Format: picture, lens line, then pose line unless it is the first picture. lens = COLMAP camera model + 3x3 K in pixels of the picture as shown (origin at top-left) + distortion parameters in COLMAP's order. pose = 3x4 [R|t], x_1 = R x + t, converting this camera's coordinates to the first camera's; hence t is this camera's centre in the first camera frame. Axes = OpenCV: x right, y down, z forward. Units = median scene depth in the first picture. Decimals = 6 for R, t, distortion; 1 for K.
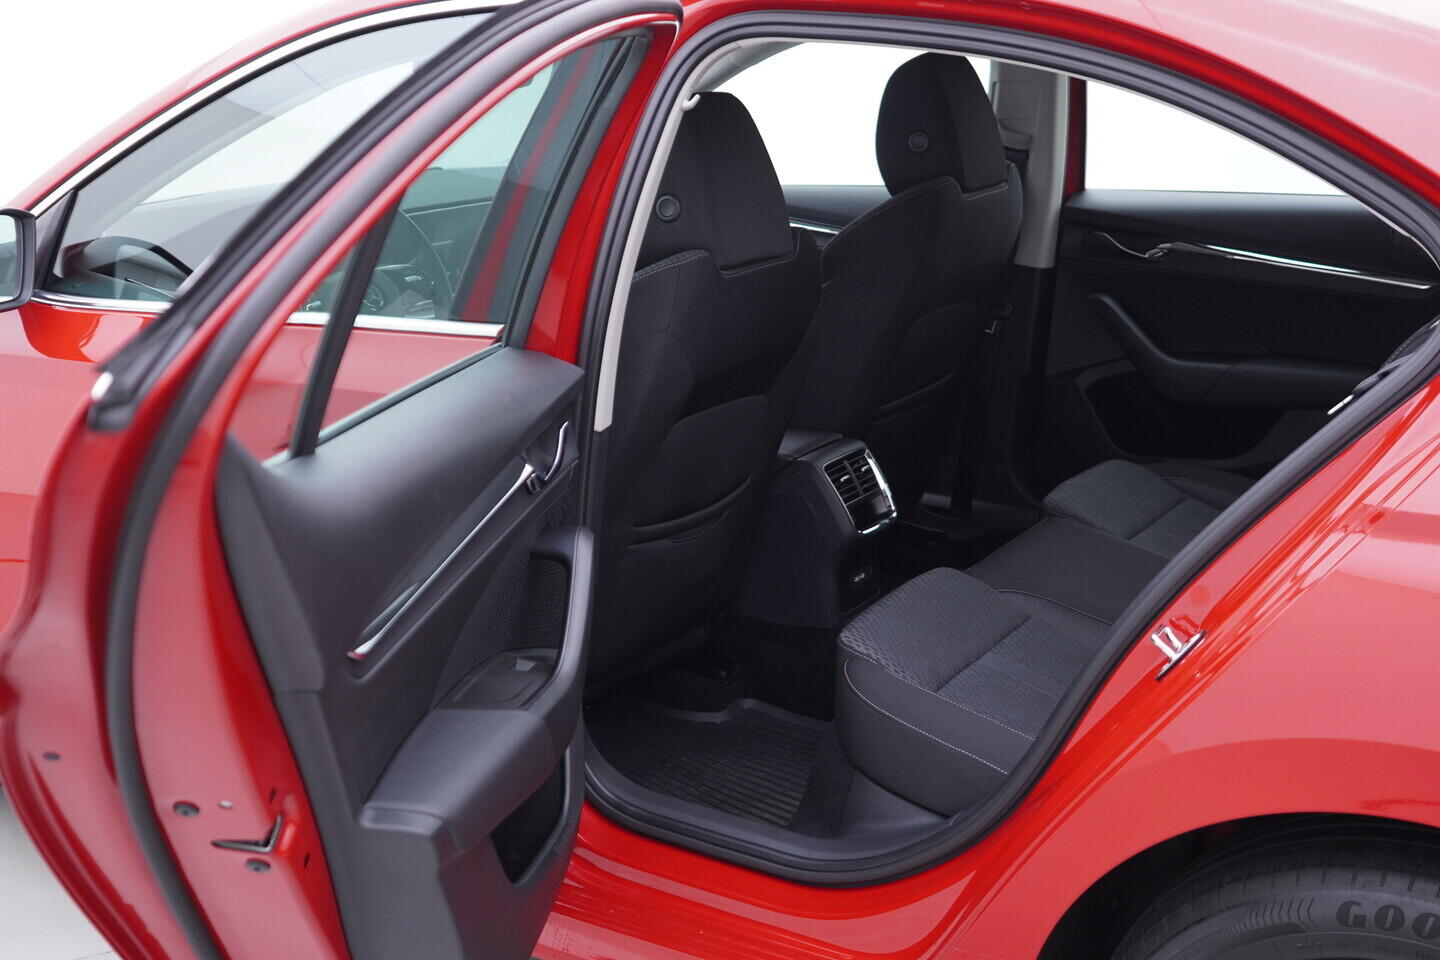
lens RADIAL K [[1598.5, 0, 717.4], [0, 1598.5, 448.1], [0, 0, 1]] dist [-0.007193, -0.003078]
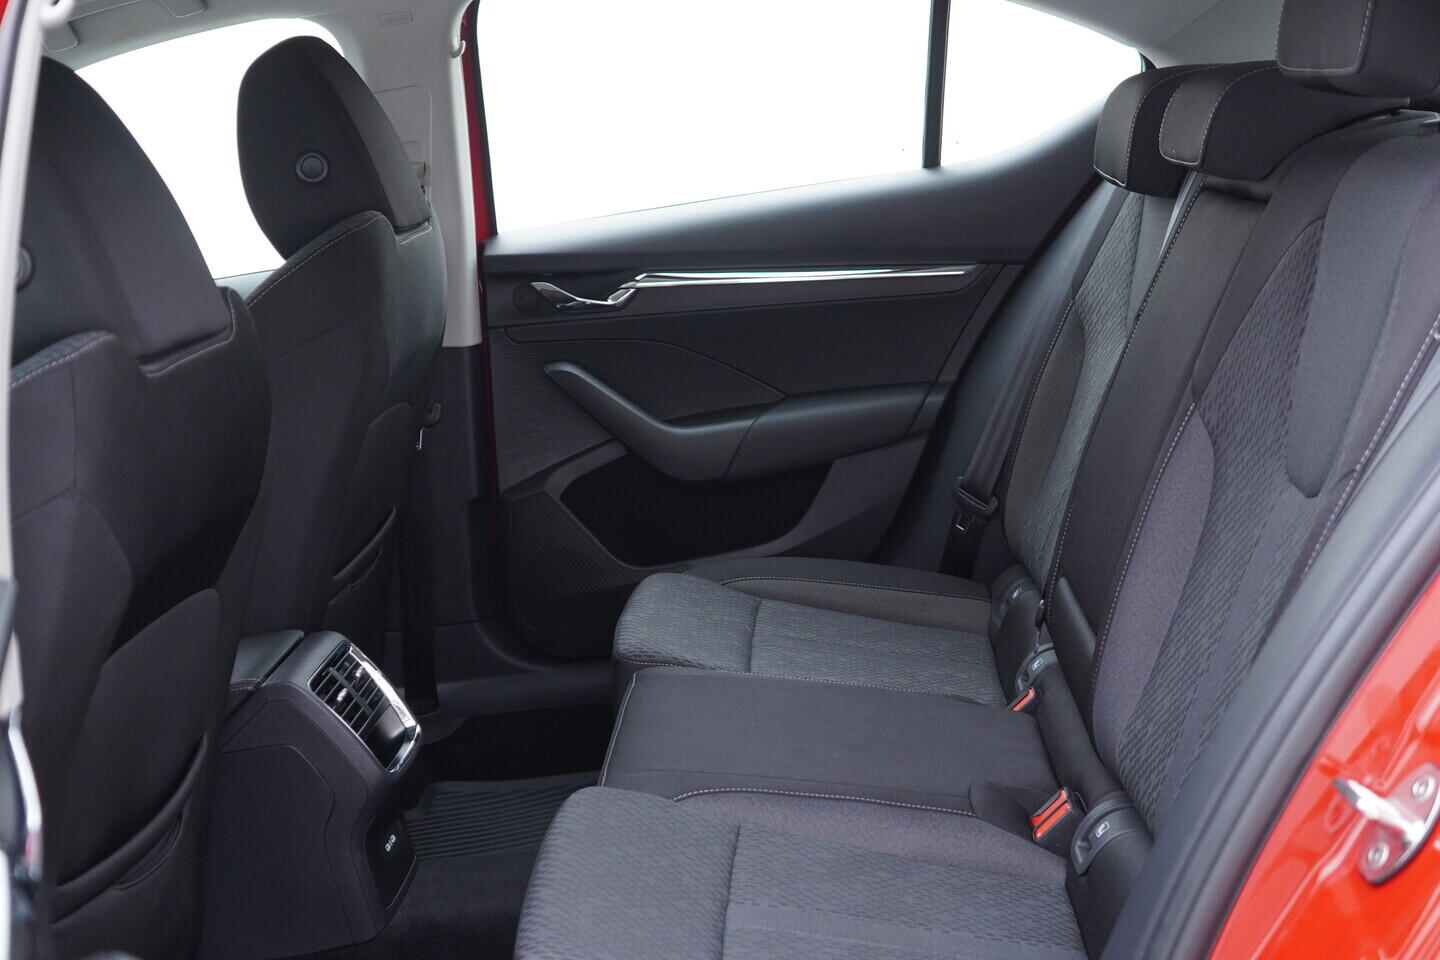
lens RADIAL K [[1634.0, 0, 677.8], [0, 1634.0, 480.3], [0, 0, 1]] dist [-0.012655, -0.028781]
pose [[0.862458, -0.202654, 0.463787, -0.078465], [0.241643, 0.970030, -0.025498, -0.013144], [-0.444720, 0.134062, 0.885580, 0.343859]]
